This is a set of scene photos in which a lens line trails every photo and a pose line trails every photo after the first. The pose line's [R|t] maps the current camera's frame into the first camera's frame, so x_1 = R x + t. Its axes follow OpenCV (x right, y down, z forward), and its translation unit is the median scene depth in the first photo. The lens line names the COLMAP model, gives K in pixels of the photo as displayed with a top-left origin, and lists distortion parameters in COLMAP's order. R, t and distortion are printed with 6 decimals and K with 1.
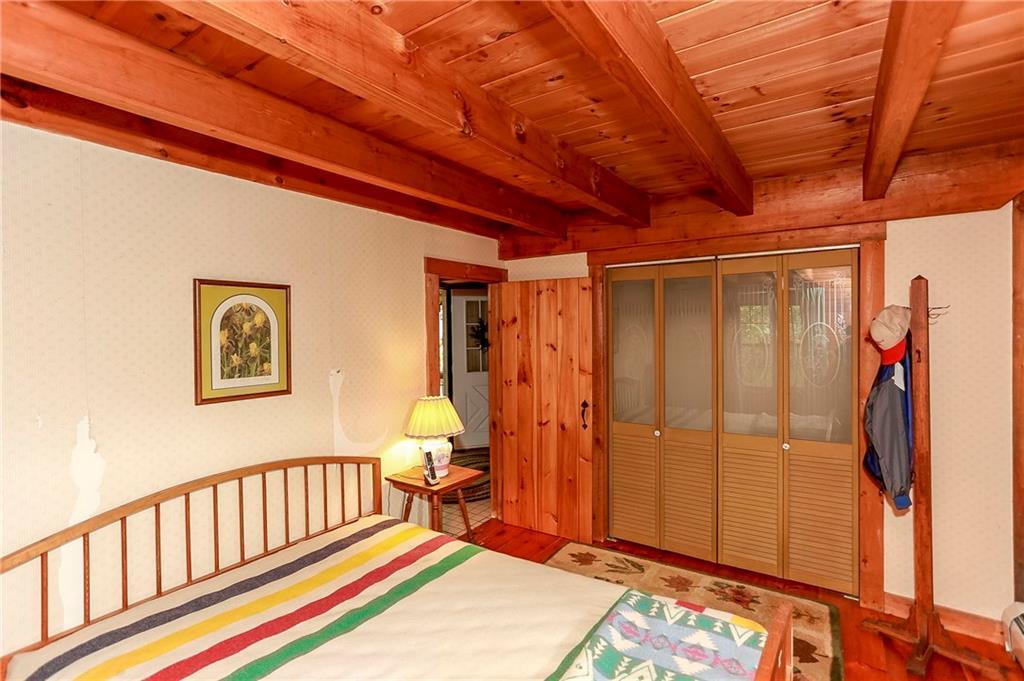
lens RADIAL K [[490.9, 0, 506.4], [0, 490.9, 338.0], [0, 0, 1]] dist [0.001088, 0.000089]
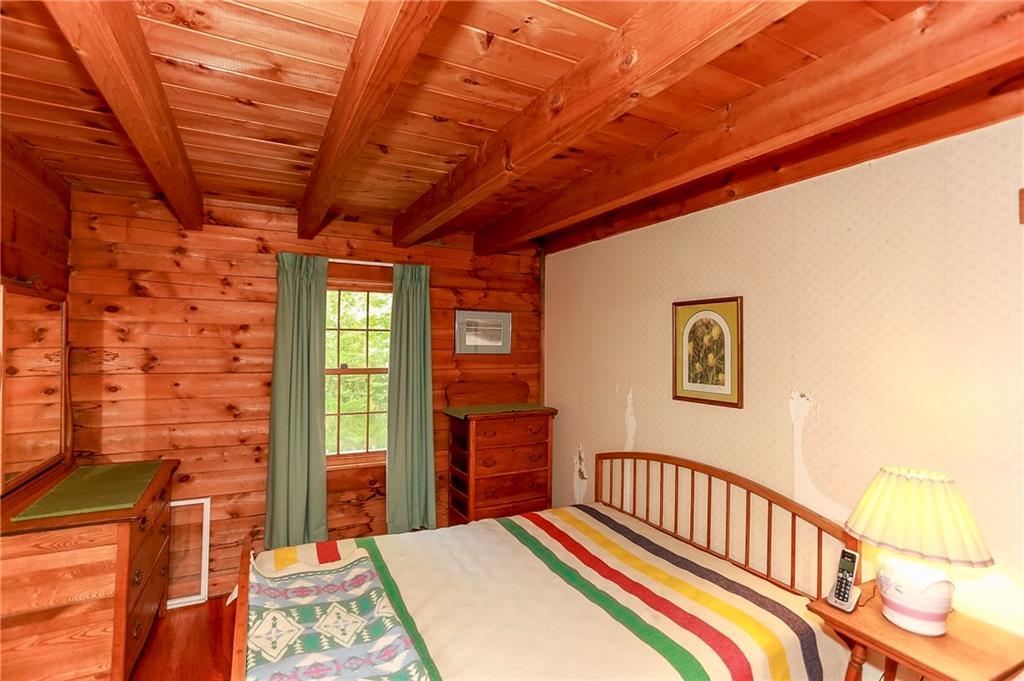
lens RADIAL K [[490.9, 0, 505.4], [0, 490.9, 339.8], [0, 0, 1]] dist [0.001088, 0.000089]
pose [[-0.470191, 0.000397, -0.882564, 0.675391], [-0.016910, 0.999812, 0.009458, -0.024488], [0.882402, 0.019371, -0.470096, 1.118488]]
